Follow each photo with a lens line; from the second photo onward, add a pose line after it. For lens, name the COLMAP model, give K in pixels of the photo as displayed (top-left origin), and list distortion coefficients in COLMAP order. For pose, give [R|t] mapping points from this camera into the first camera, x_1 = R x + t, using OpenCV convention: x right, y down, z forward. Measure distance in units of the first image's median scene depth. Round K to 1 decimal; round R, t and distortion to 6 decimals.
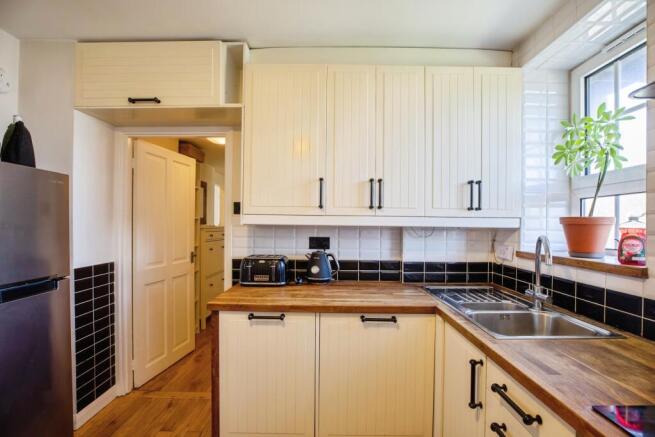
lens RADIAL K [[303.3, 0, 331.9], [0, 303.3, 223.9], [0, 0, 1]] dist [-0.024425, 0.004732]
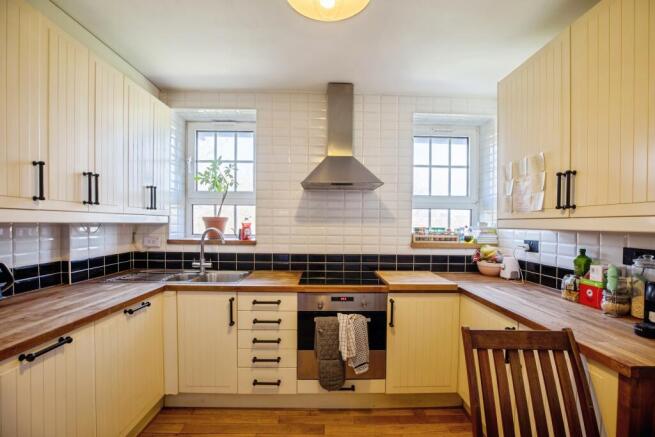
lens RADIAL K [[303.3, 0, 328.2], [0, 303.3, 220.8], [0, 0, 1]] dist [-0.024425, 0.004732]
pose [[-0.007501, -0.003667, 0.999965, -0.701336], [-0.015560, 0.999873, 0.003550, -0.012175], [-0.999851, -0.015533, -0.007557, 0.240112]]
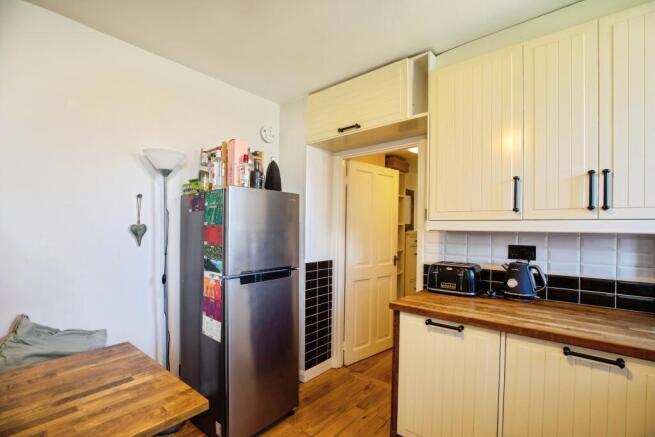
lens RADIAL K [[303.3, 0, 328.2], [0, 303.3, 224.4], [0, 0, 1]] dist [-0.024425, 0.004732]
pose [[0.770000, -0.011155, -0.637946, 0.087805], [-0.000280, 0.999841, -0.017821, -0.000257], [0.638044, 0.013901, 0.769875, 0.006679]]
